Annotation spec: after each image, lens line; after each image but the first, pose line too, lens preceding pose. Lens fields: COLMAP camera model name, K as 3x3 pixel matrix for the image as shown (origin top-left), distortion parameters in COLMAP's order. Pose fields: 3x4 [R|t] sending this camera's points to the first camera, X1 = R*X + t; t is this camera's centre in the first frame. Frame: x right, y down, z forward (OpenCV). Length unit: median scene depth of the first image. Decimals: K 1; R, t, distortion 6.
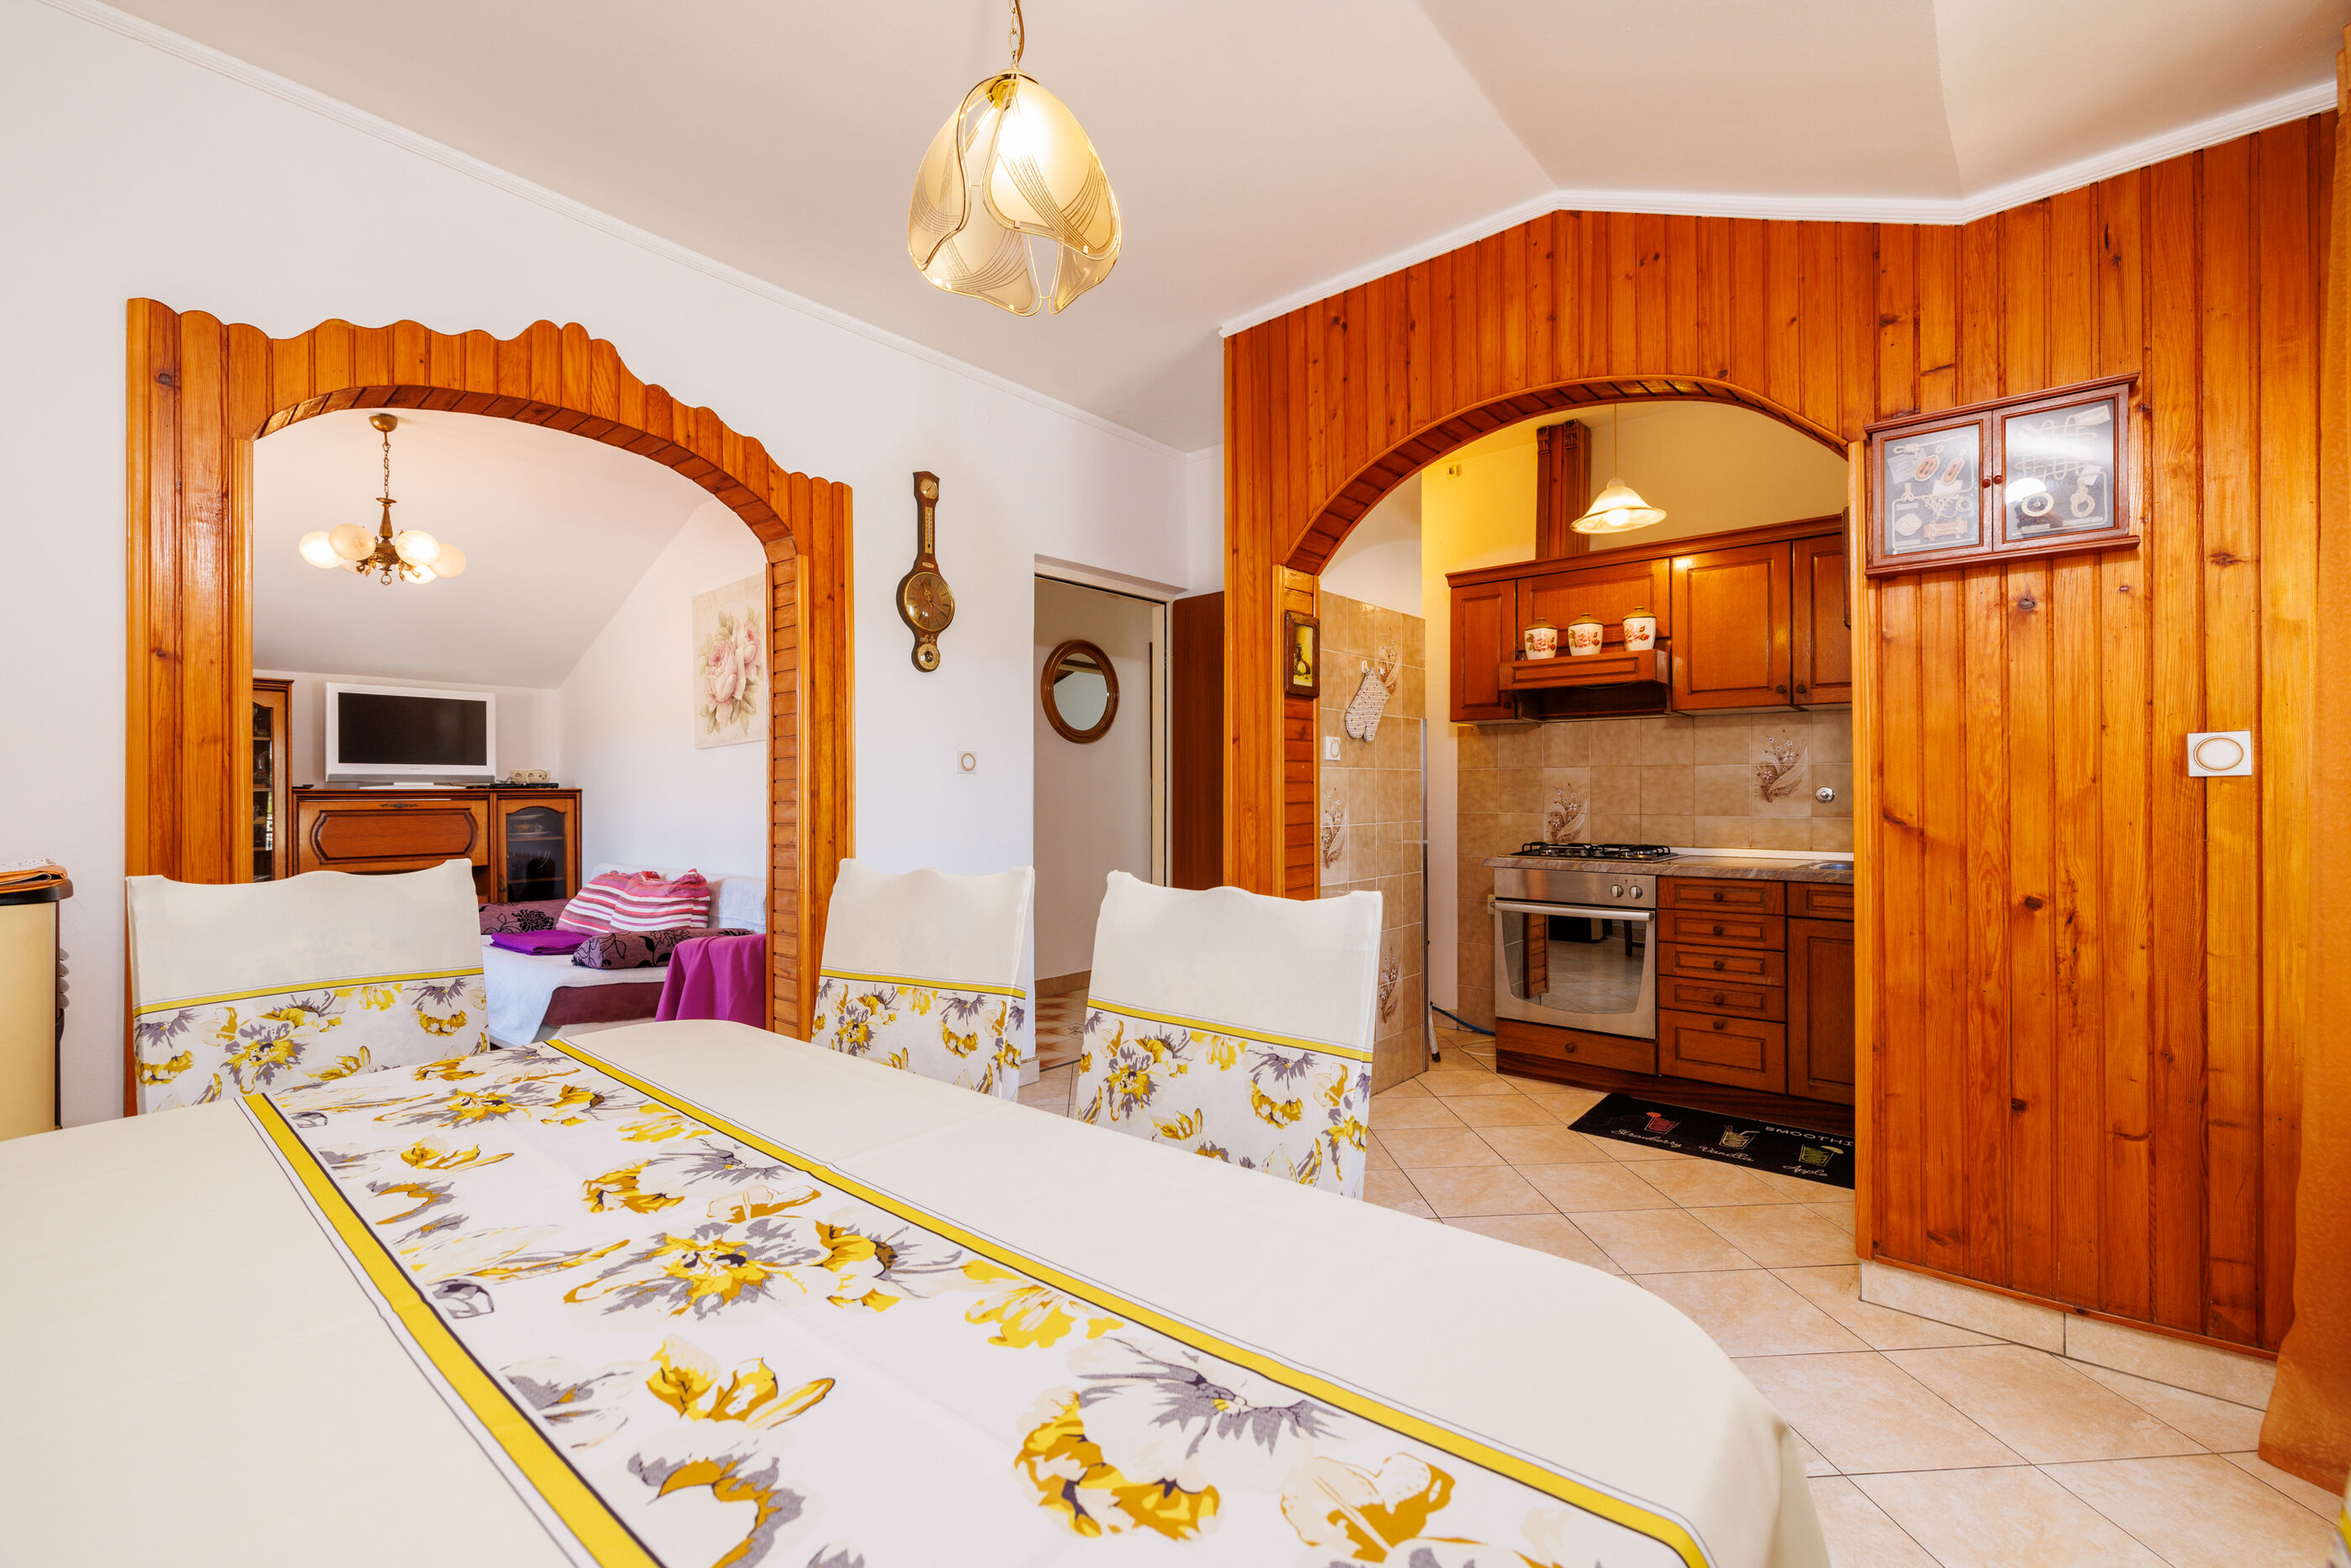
lens RADIAL K [[987.6, 0, 1183.9], [0, 987.6, 790.8], [0, 0, 1]] dist [-0.000224, 0.001439]
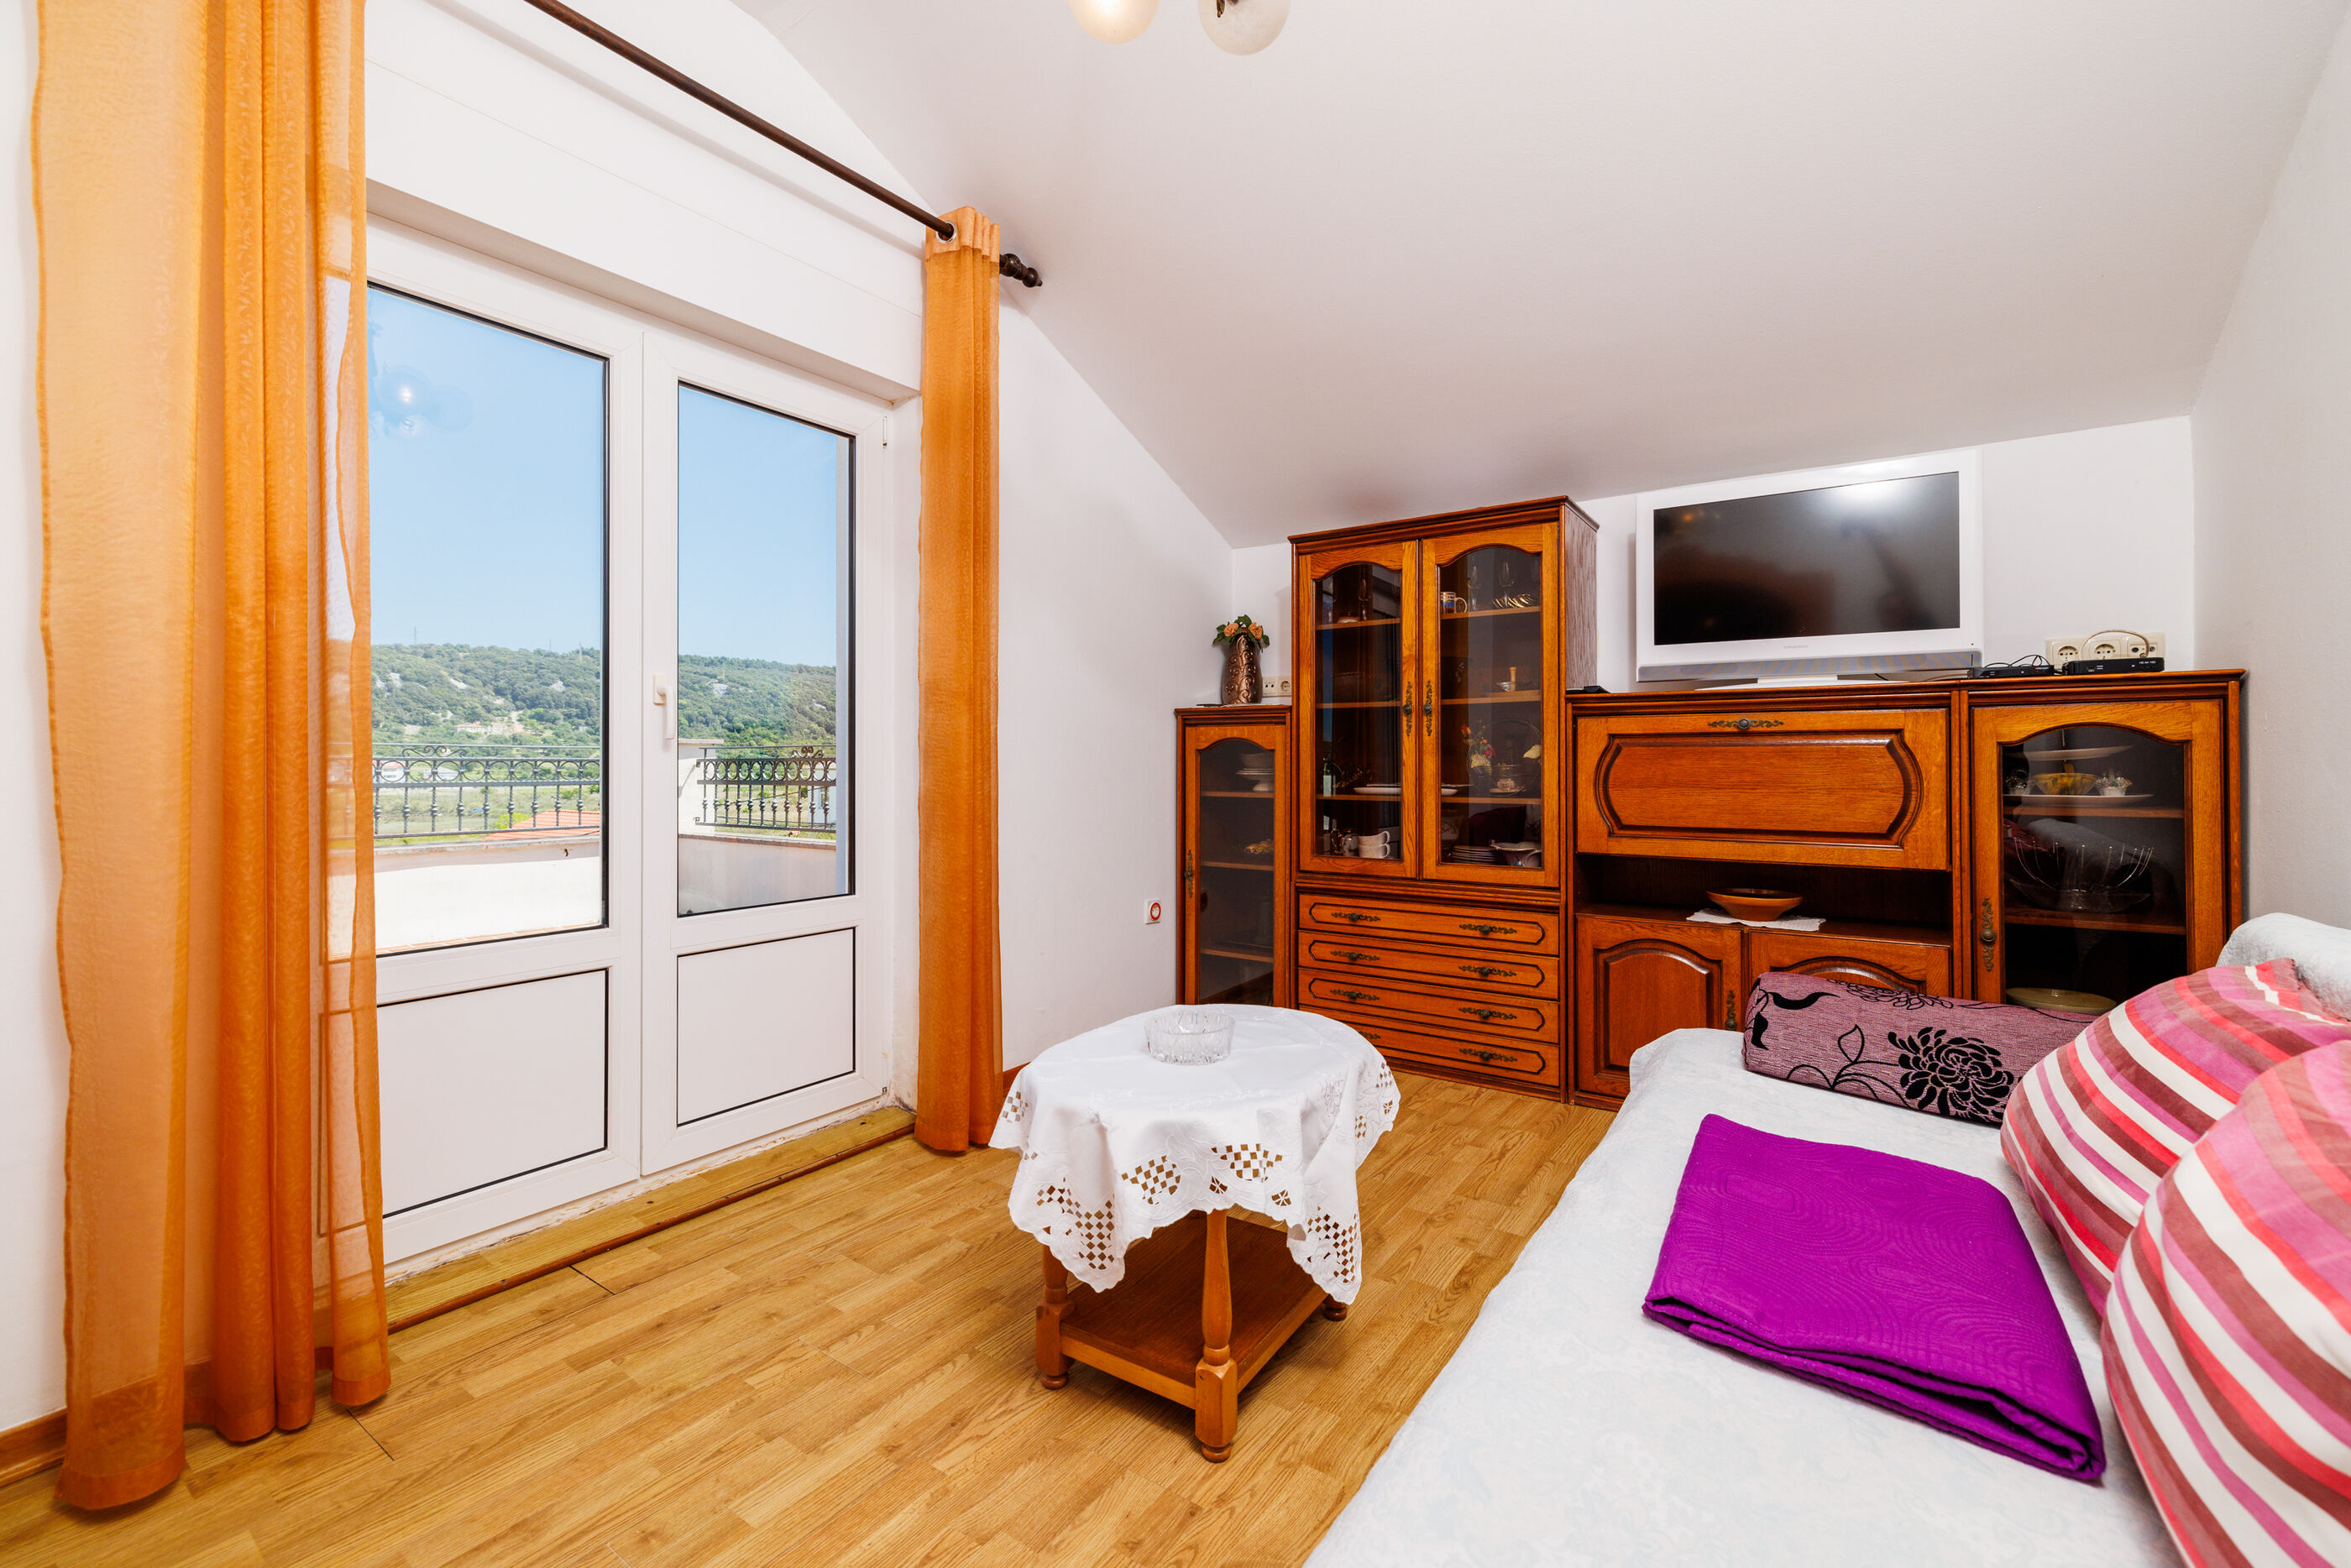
lens RADIAL K [[987.6, 0, 1185.5], [0, 987.6, 755.4], [0, 0, 1]] dist [-0.000224, 0.001439]
pose [[0.093897, -0.000892, -0.995582, -0.563094], [0.003660, 0.999993, -0.000551, 0.046496], [0.995575, -0.003592, 0.093900, 1.108228]]
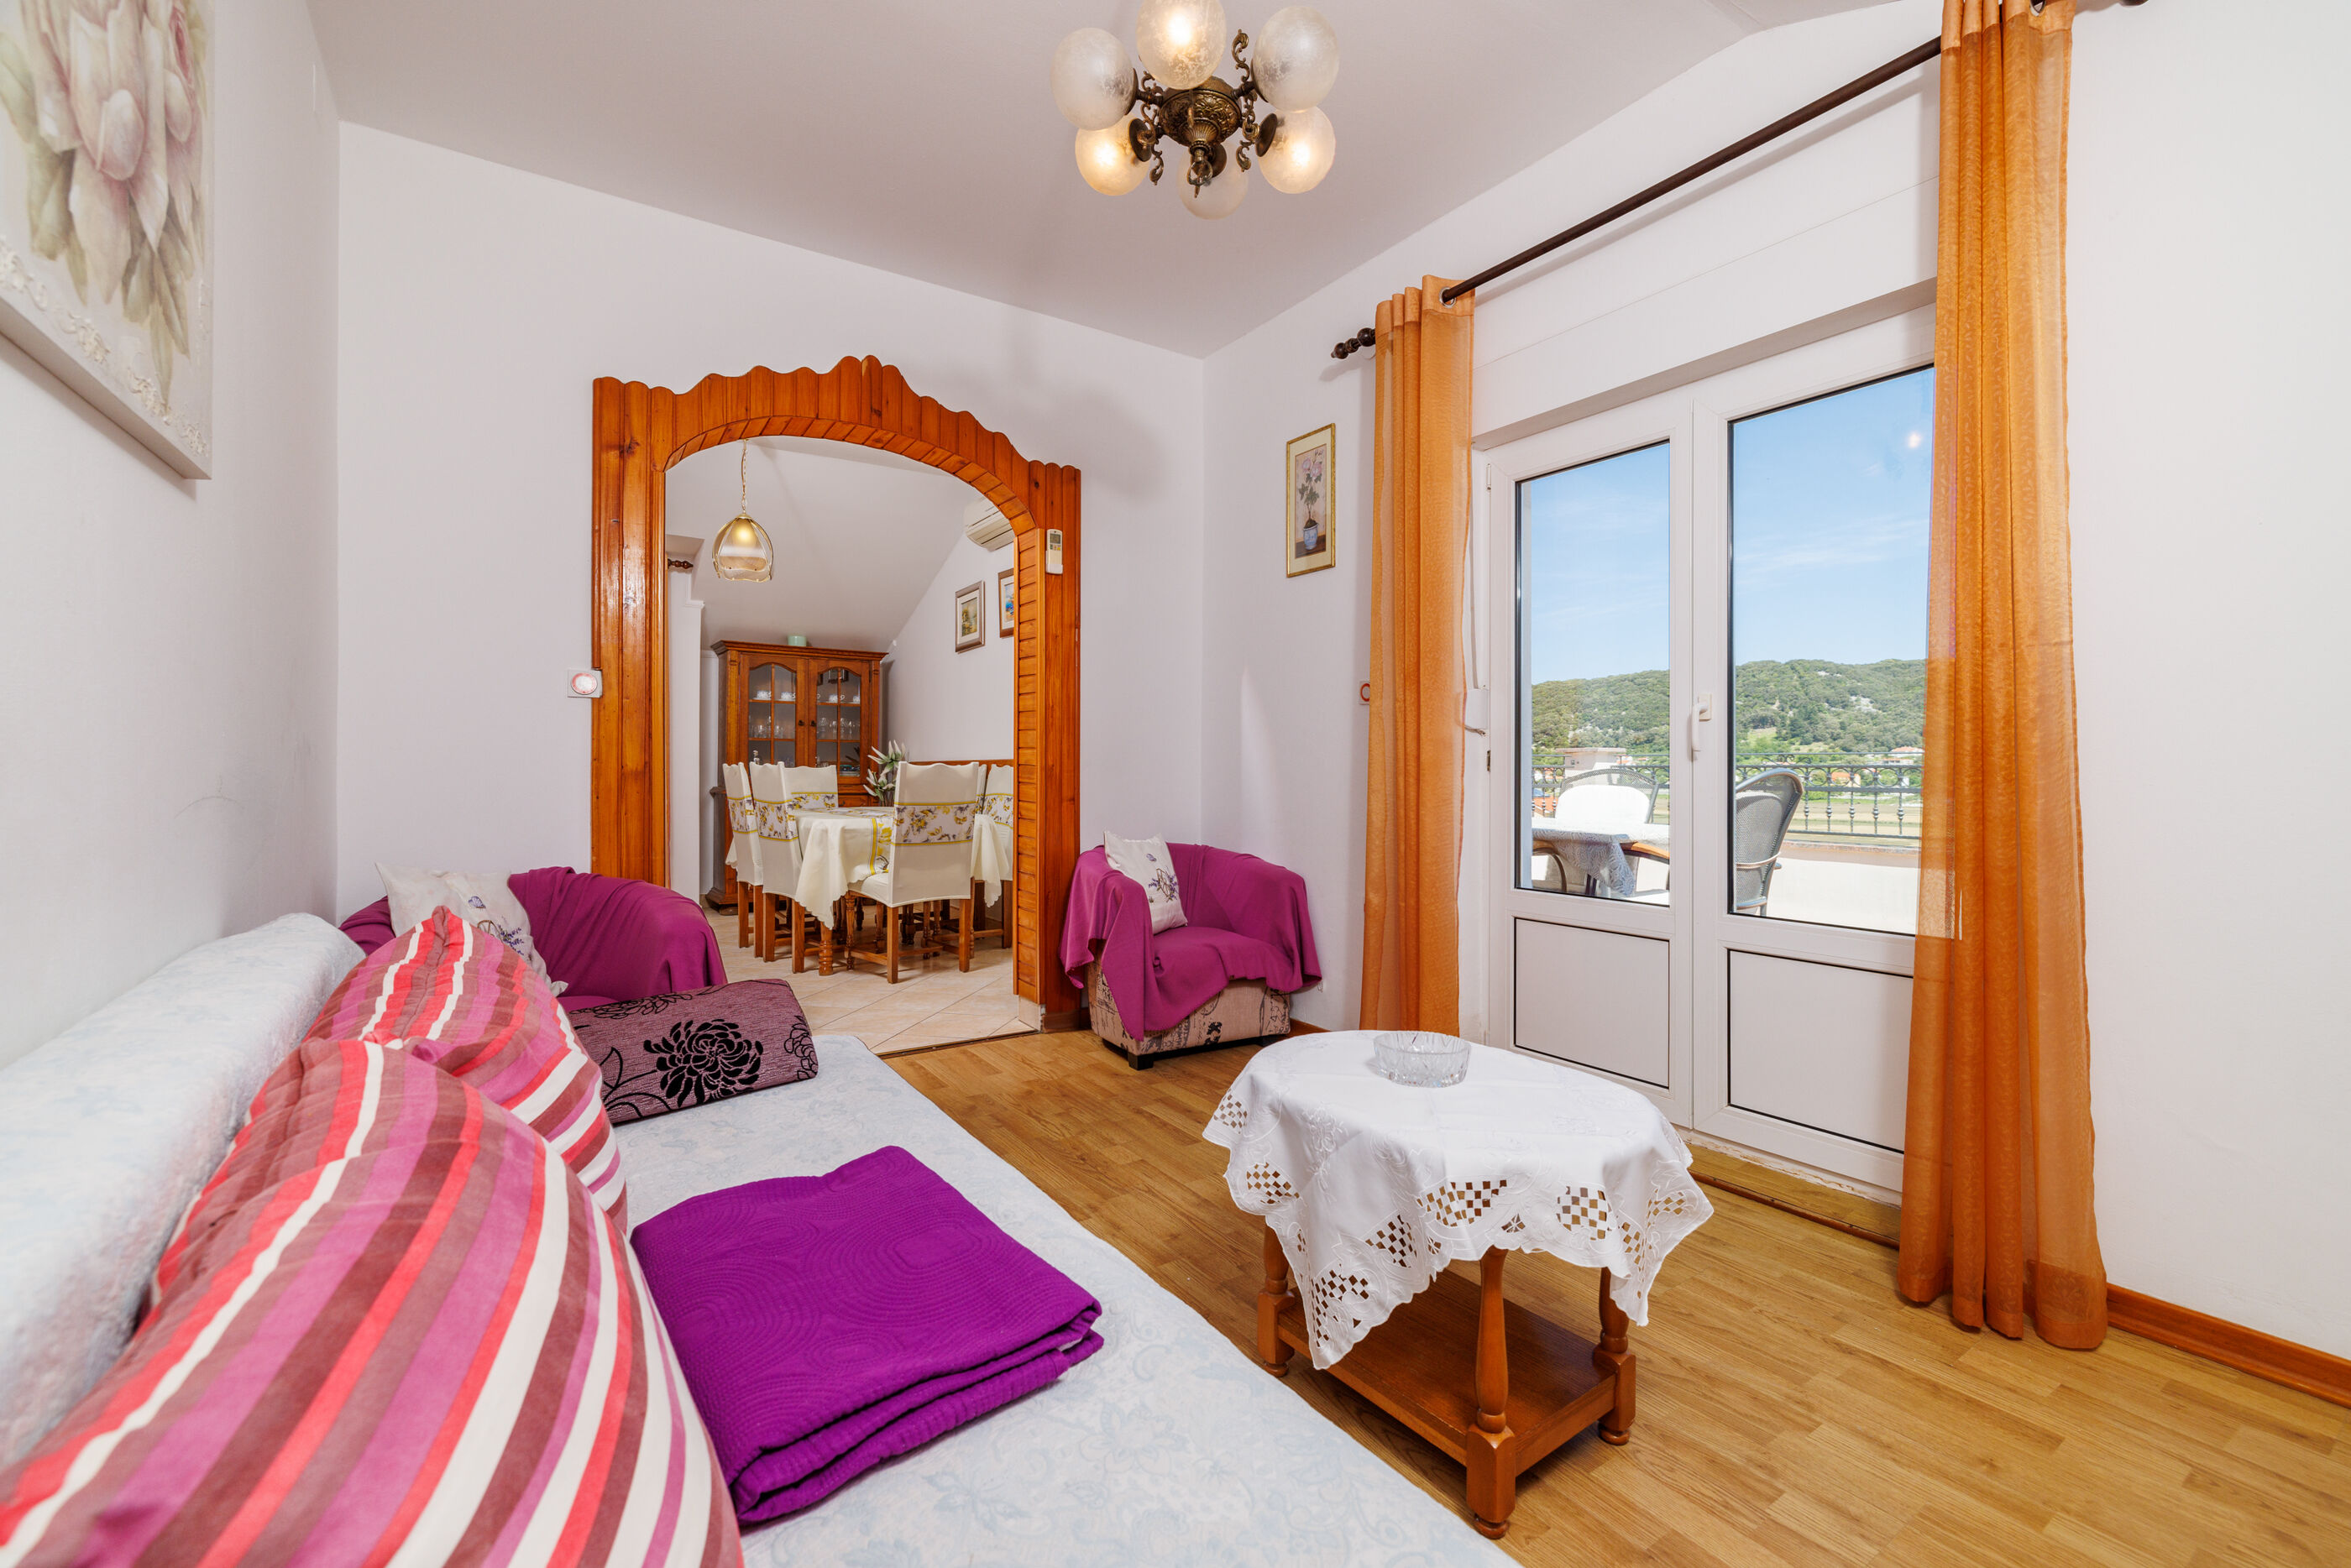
lens RADIAL K [[987.6, 0, 1184.0], [0, 987.6, 756.4], [0, 0, 1]] dist [-0.000224, 0.001439]
pose [[-0.962865, 0.006930, 0.269893, -1.055193], [0.002398, 0.999851, -0.017120, 0.050795], [-0.269972, -0.015837, -0.962738, 1.623606]]
